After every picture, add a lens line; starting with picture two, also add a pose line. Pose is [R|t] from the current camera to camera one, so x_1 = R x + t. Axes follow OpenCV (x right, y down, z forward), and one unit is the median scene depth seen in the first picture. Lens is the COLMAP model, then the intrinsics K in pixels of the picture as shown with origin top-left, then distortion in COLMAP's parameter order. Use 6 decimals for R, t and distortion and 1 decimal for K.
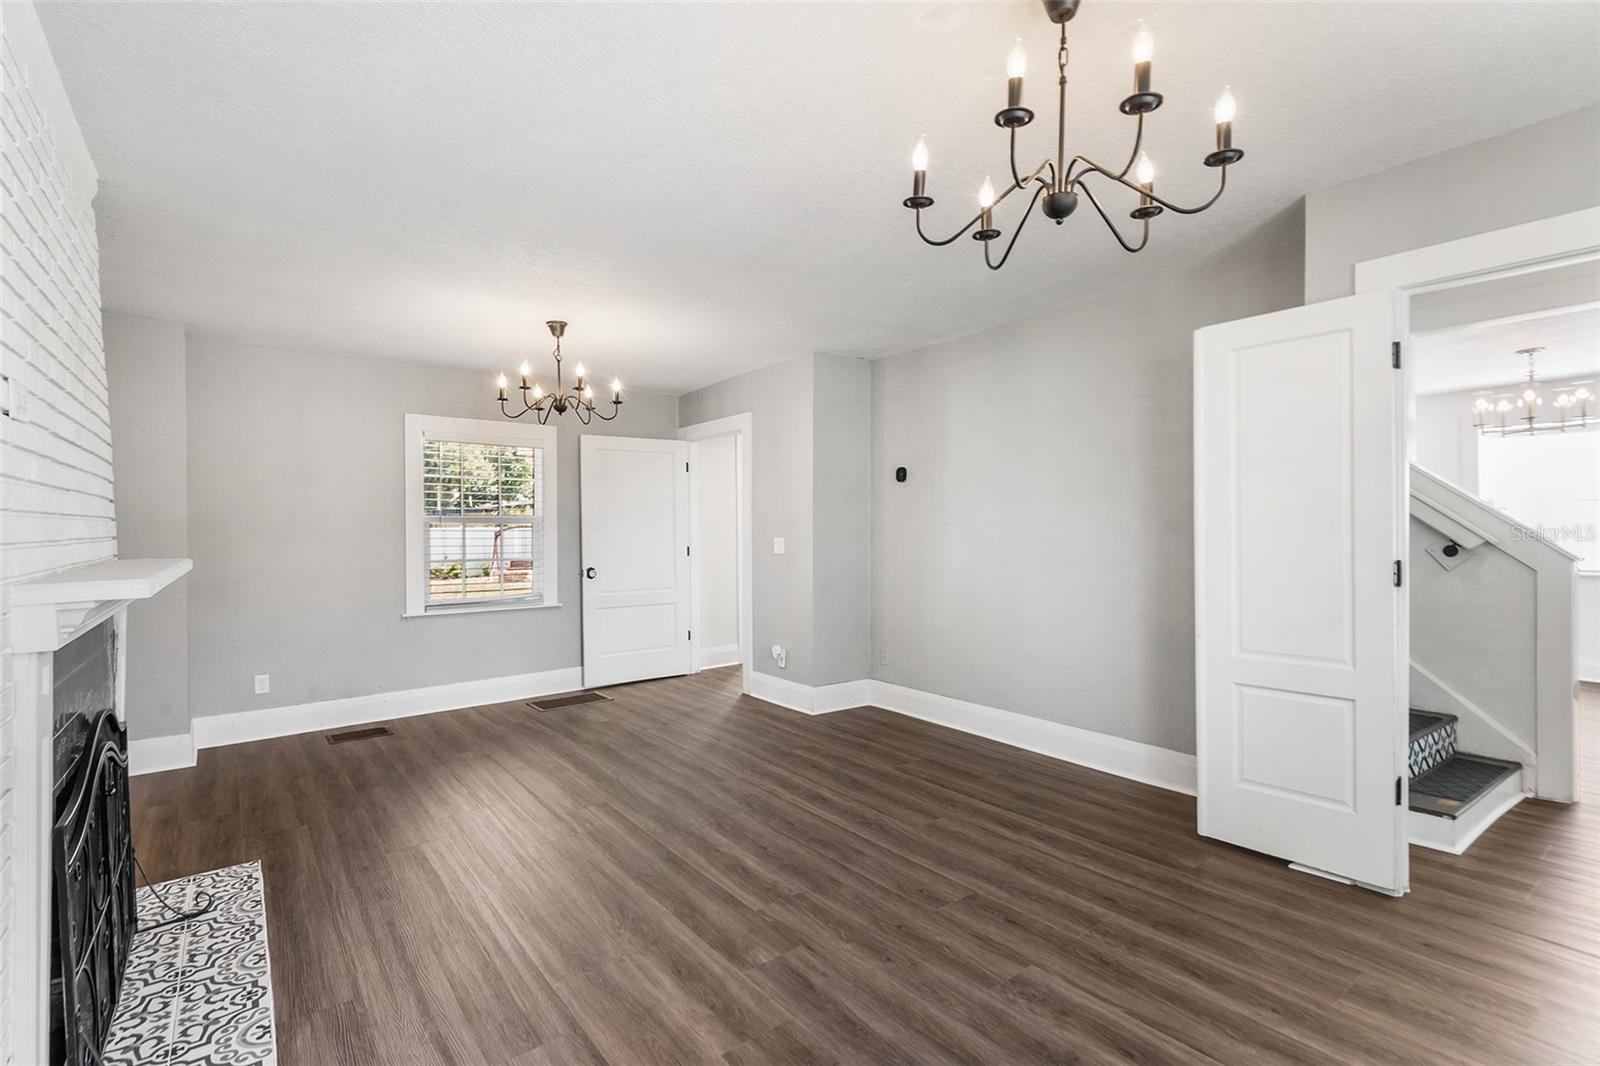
lens RADIAL K [[749.5, 0, 795.5], [0, 749.5, 521.5], [0, 0, 1]] dist [0.032253, -0.013437]
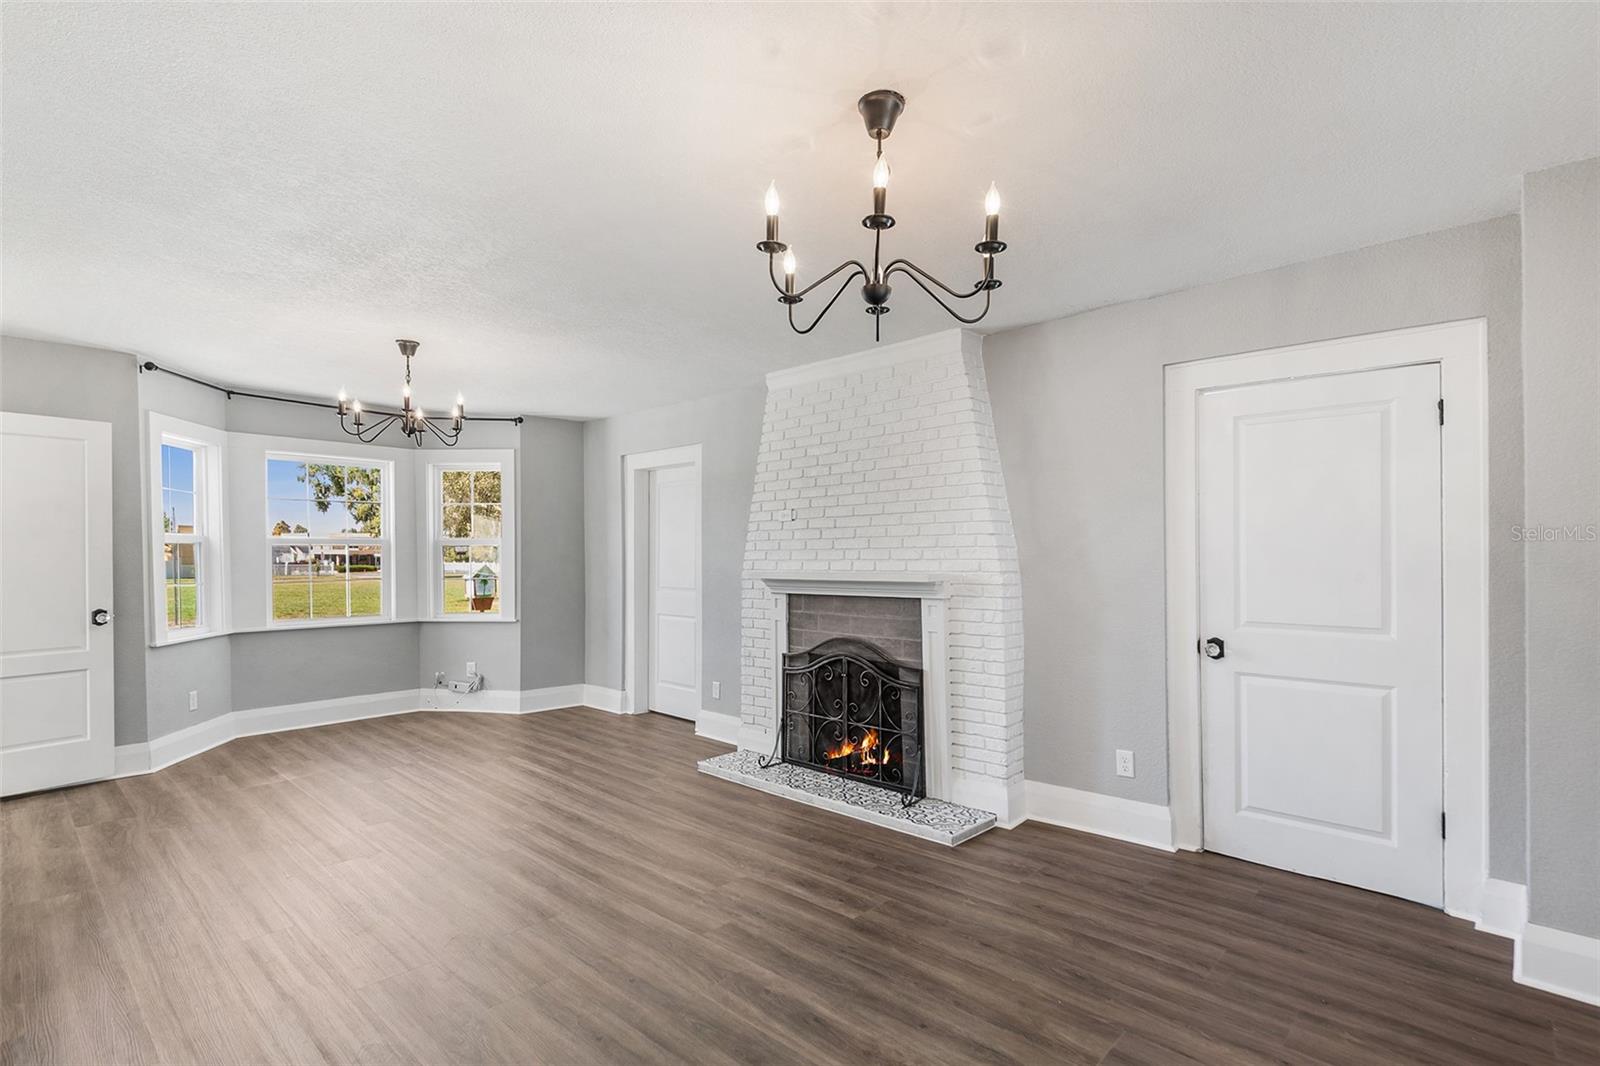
lens RADIAL K [[762.2, 0, 803.1], [0, 762.2, 548.1], [0, 0, 1]] dist [0.002693, -0.000130]
pose [[-0.984482, 0.013262, -0.174986, -0.268775], [0.015516, 0.999813, -0.011514, 0.008835], [0.174801, -0.014051, -0.984504, 2.101076]]
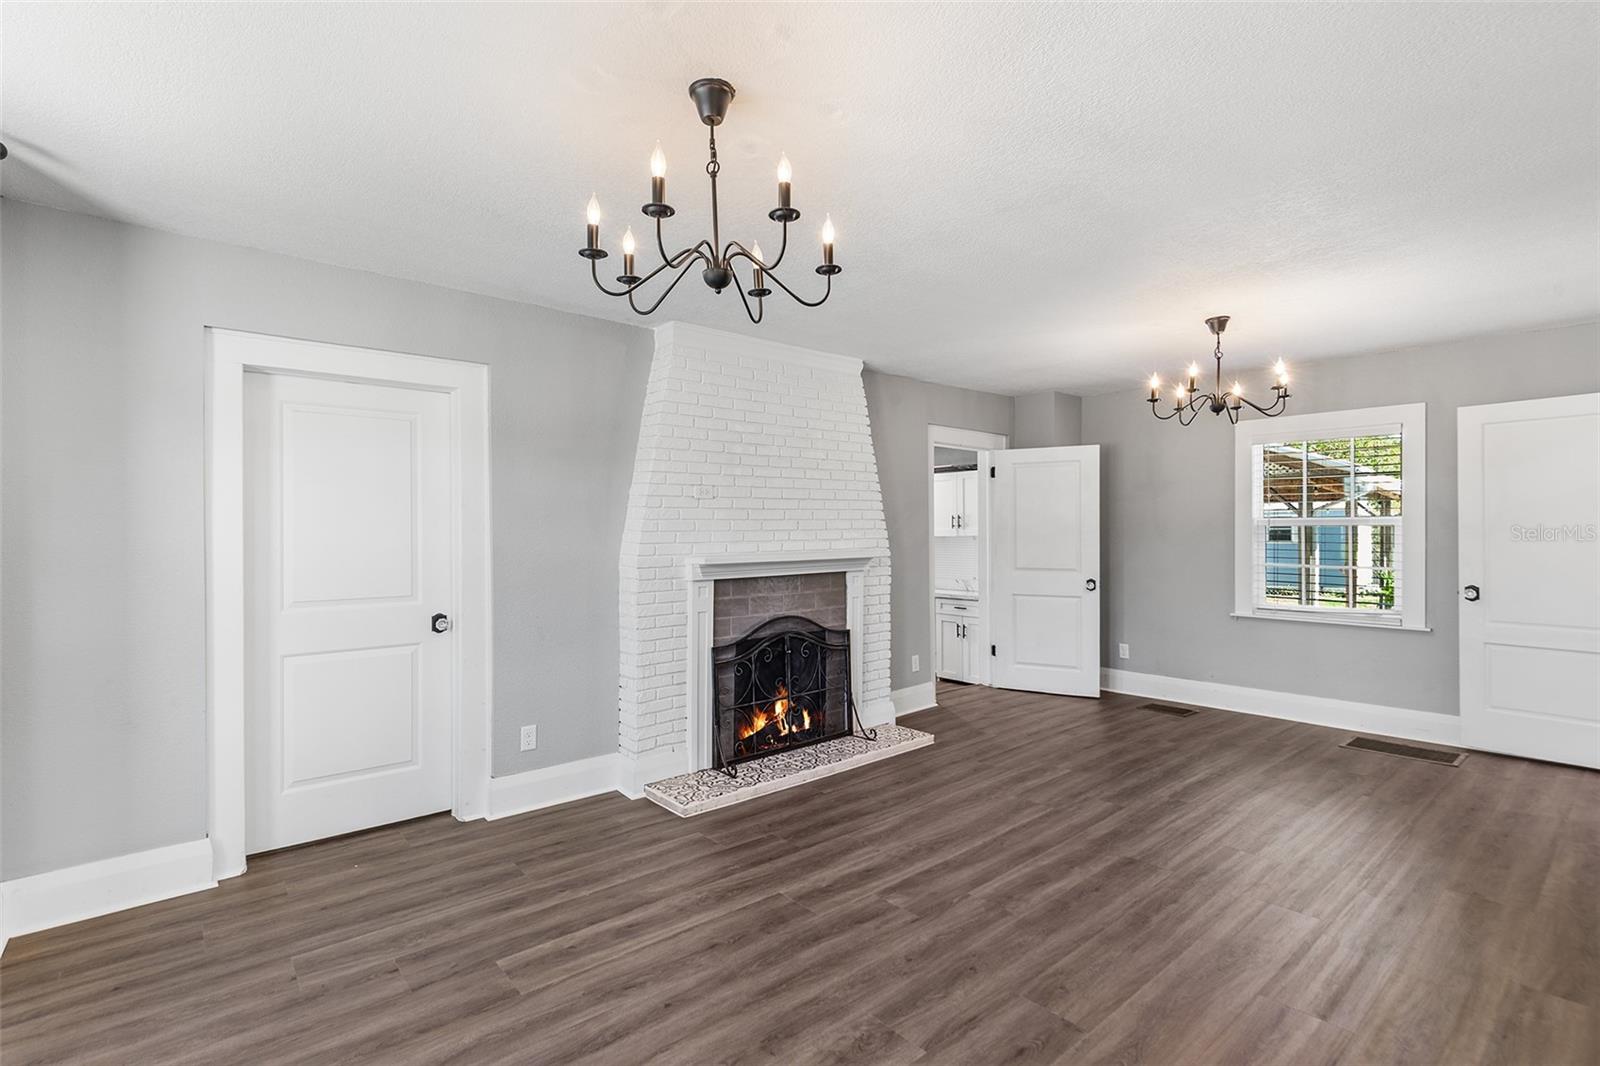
lens RADIAL K [[732.5, 0, 792.4], [0, 732.5, 530.1], [0, 0, 1]] dist [0.023725, -0.010634]
pose [[0.053032, 0.007345, -0.998566, 0.857670], [0.013031, 0.999883, 0.008047, -0.017188], [0.998508, -0.013439, 0.052930, 0.605317]]
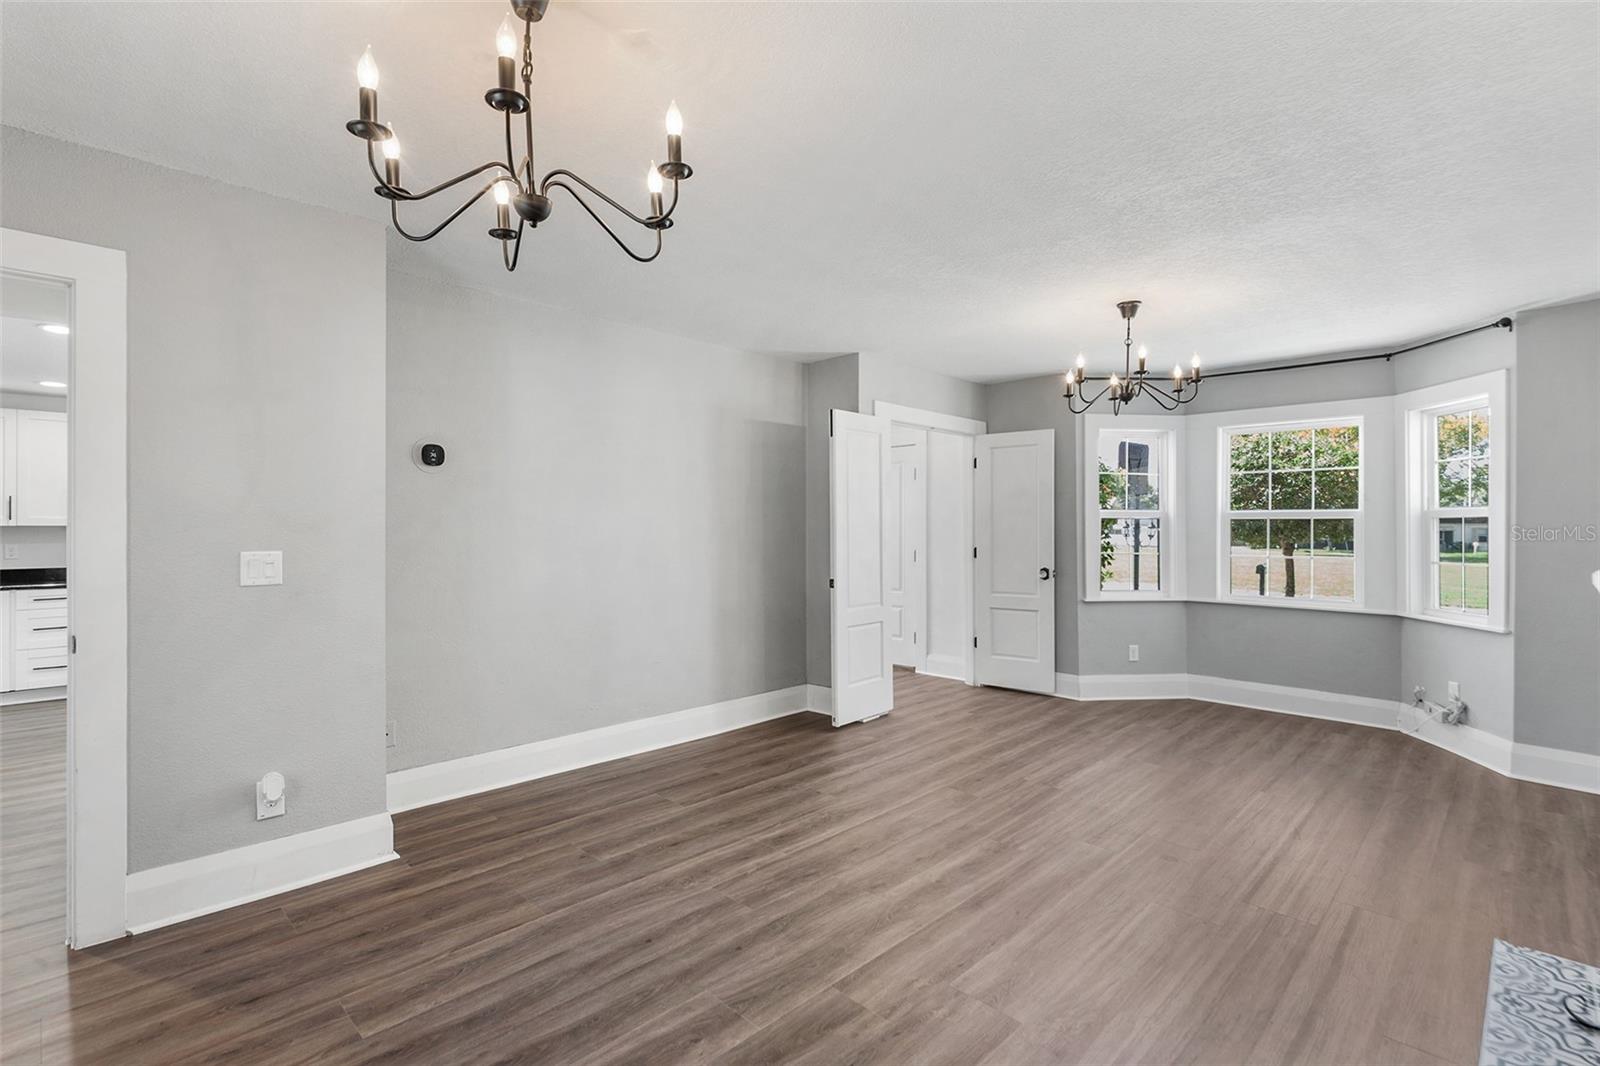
lens RADIAL K [[732.5, 0, 792.4], [0, 732.5, 530.1], [0, 0, 1]] dist [0.023725, -0.010634]
pose [[-0.145083, 0.011704, 0.989350, -0.998408], [-0.009591, 0.999866, -0.013235, 0.020303], [-0.989373, -0.011409, -0.144952, 1.344449]]
